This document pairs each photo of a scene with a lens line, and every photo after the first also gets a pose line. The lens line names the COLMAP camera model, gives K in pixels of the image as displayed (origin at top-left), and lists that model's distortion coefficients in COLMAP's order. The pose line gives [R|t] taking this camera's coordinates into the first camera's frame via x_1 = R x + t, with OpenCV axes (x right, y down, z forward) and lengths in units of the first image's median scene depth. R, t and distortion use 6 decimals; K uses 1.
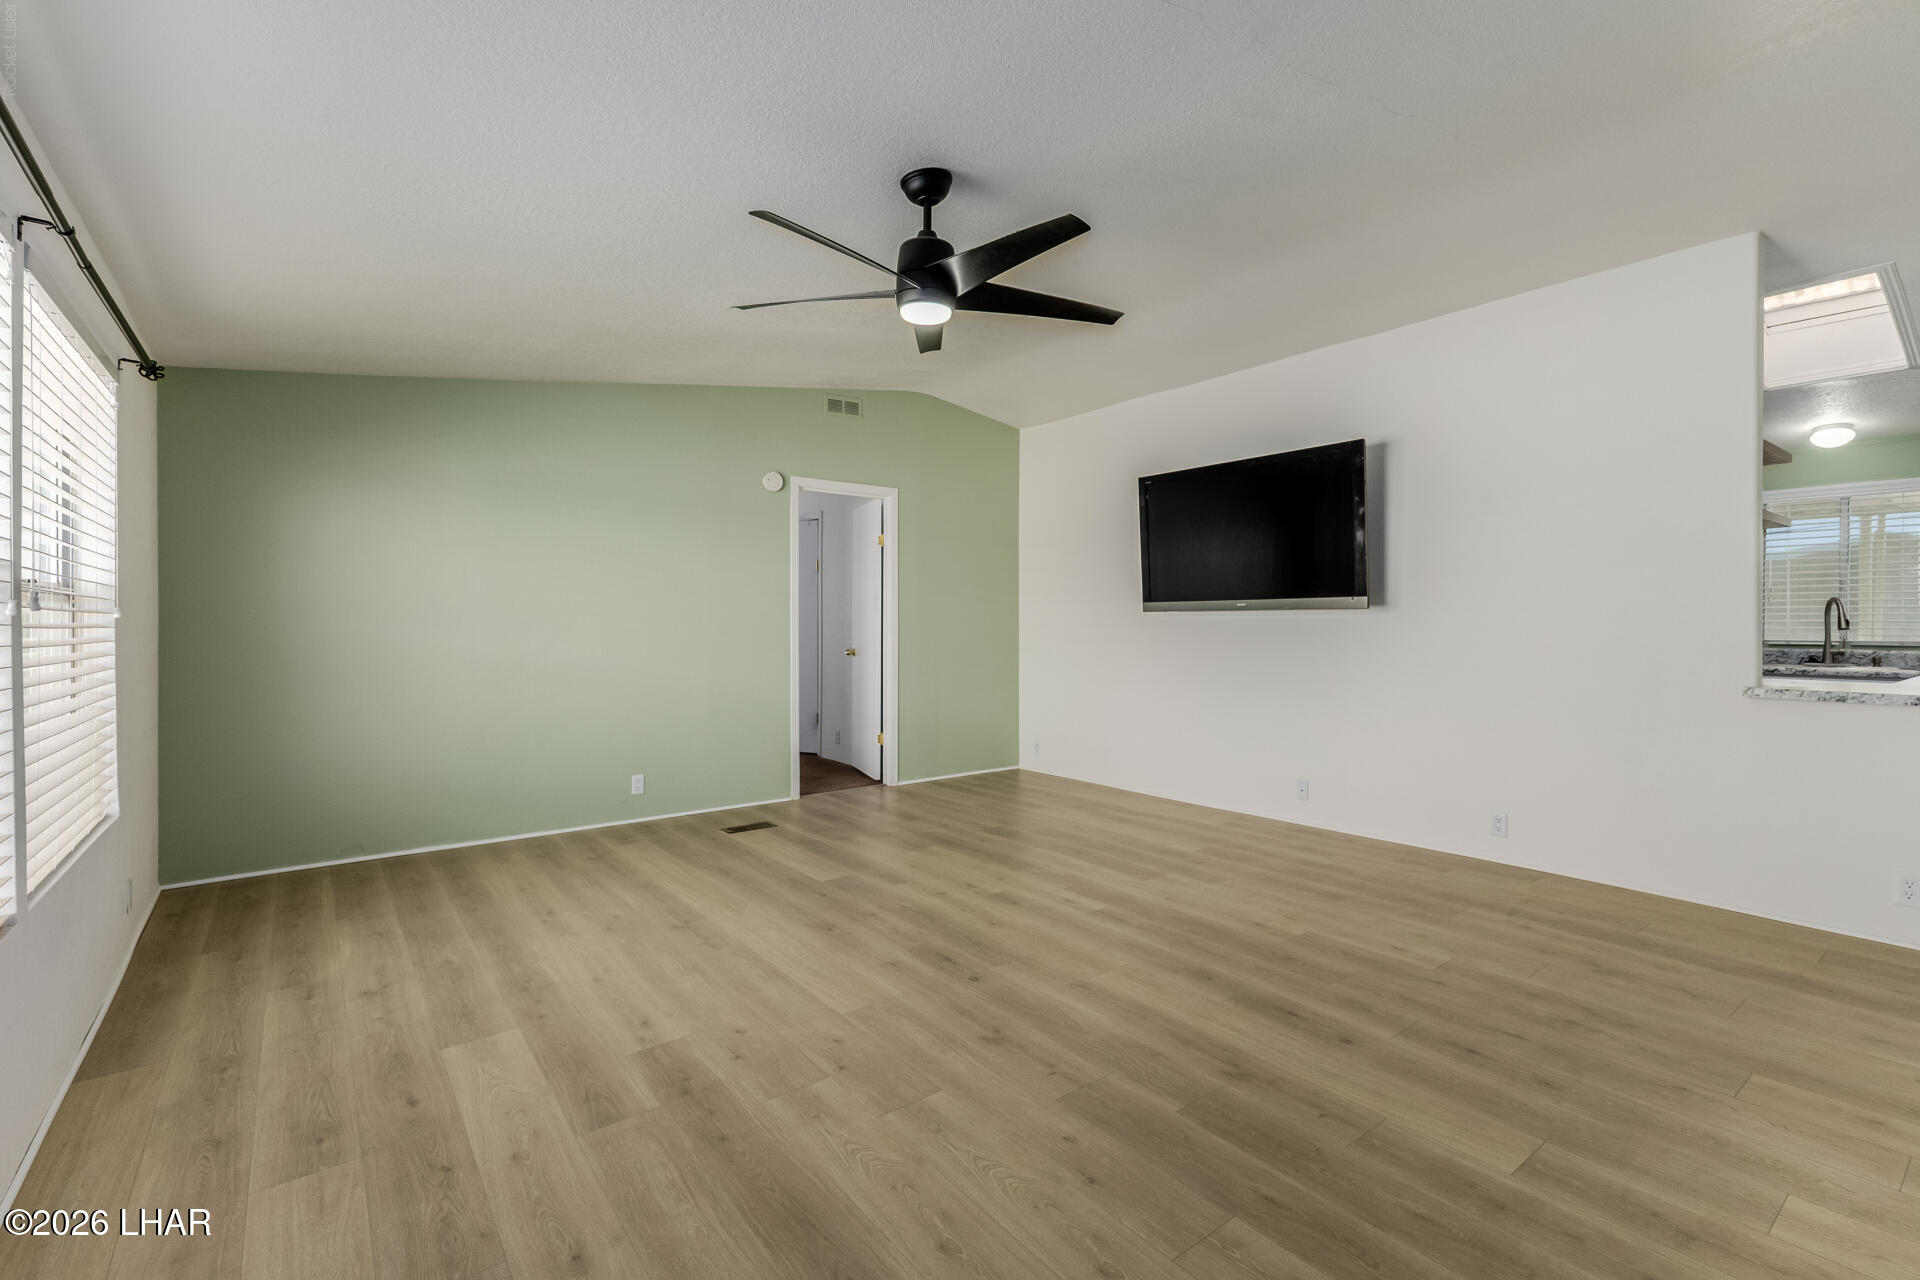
lens RADIAL K [[823.9, 0, 943.1], [0, 823.9, 628.9], [0, 0, 1]] dist [-0.000359, -0.003888]
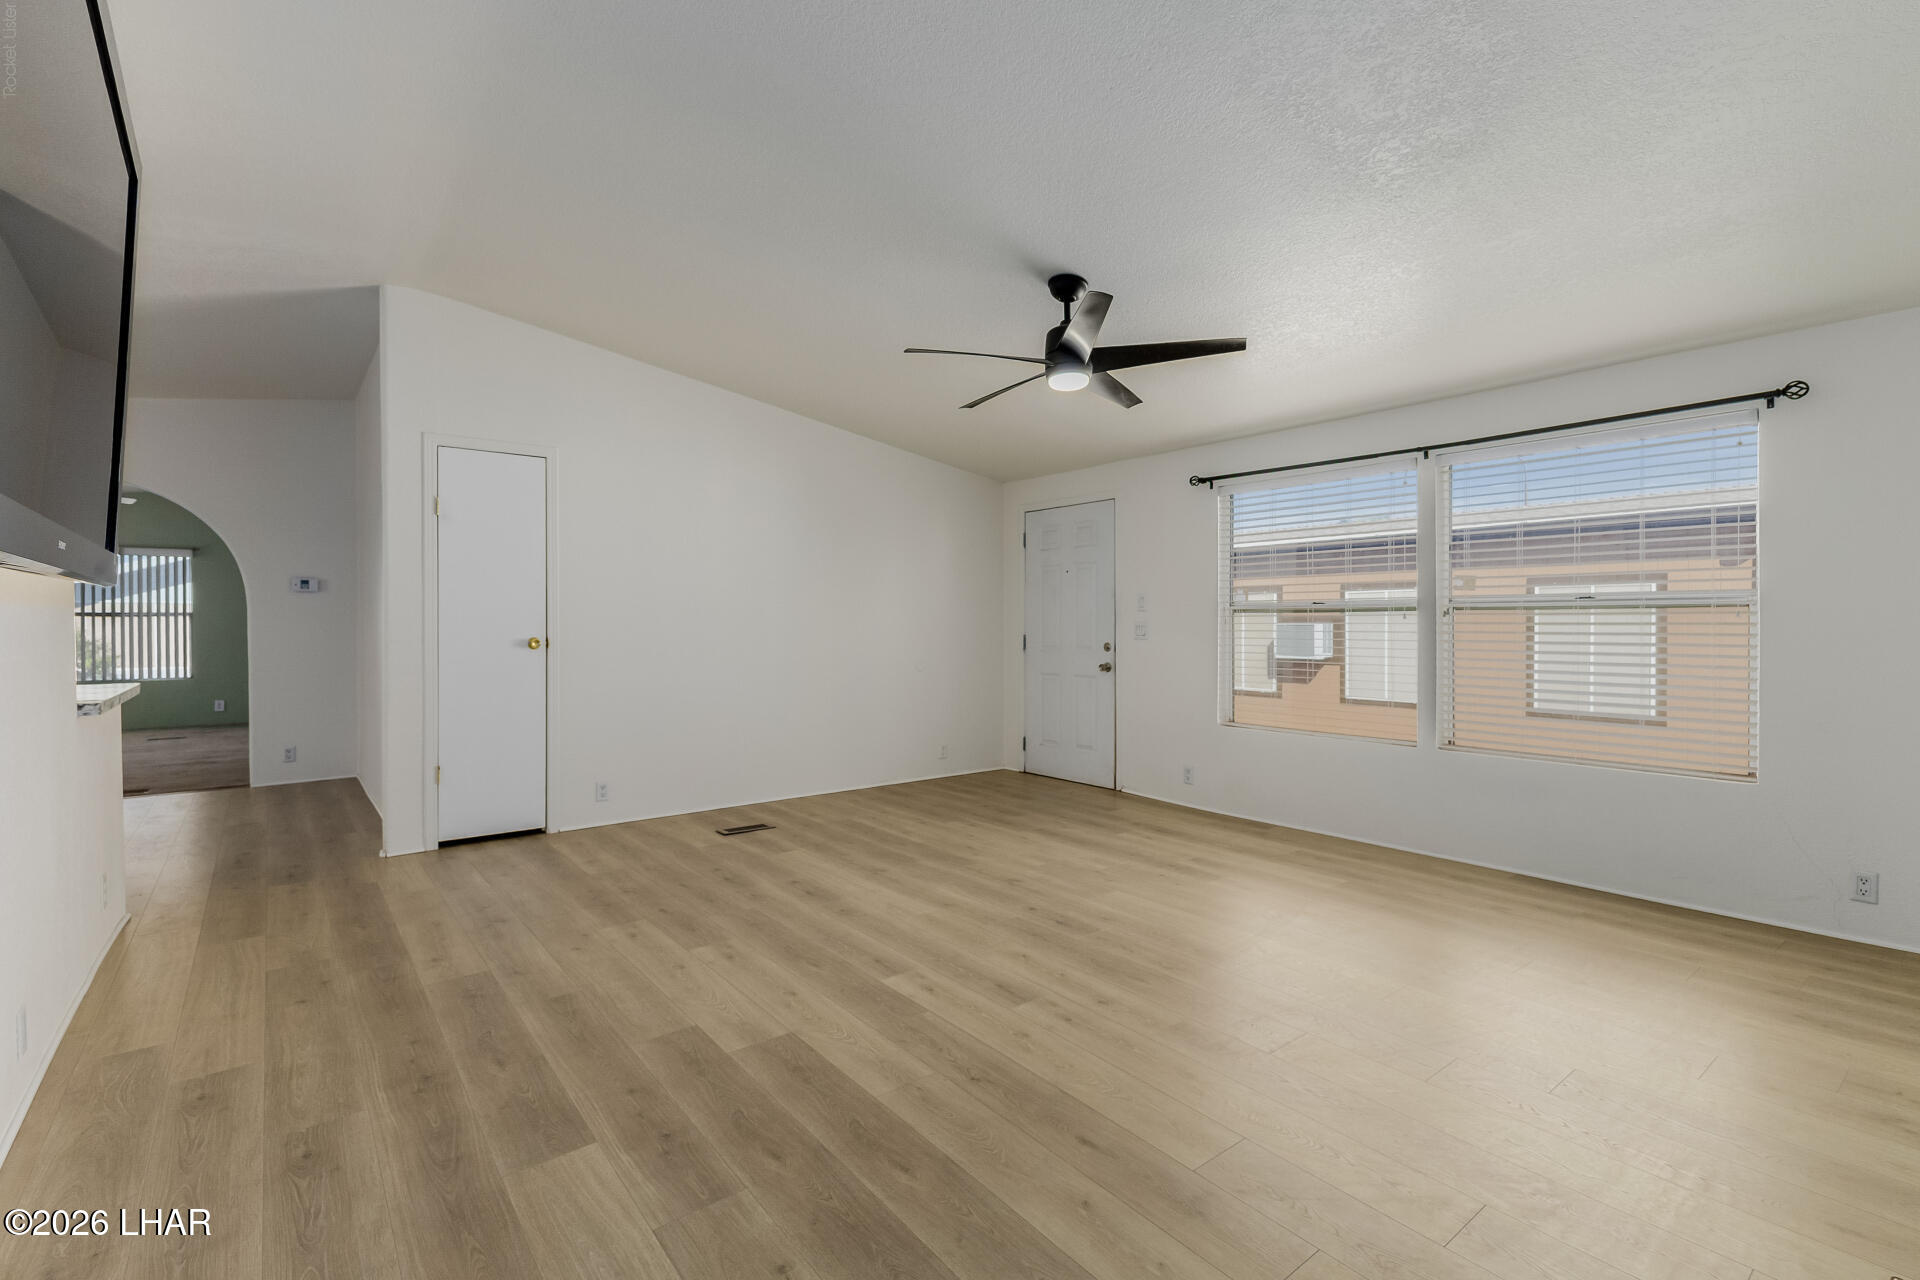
lens RADIAL K [[823.9, 0, 943.1], [0, 823.9, 628.9], [0, 0, 1]] dist [-0.000359, -0.003888]
pose [[-0.999861, 0.003166, -0.016341, 0.193464], [0.002933, 0.999894, 0.014271, -0.015555], [0.016385, 0.014221, -0.999765, 2.259711]]
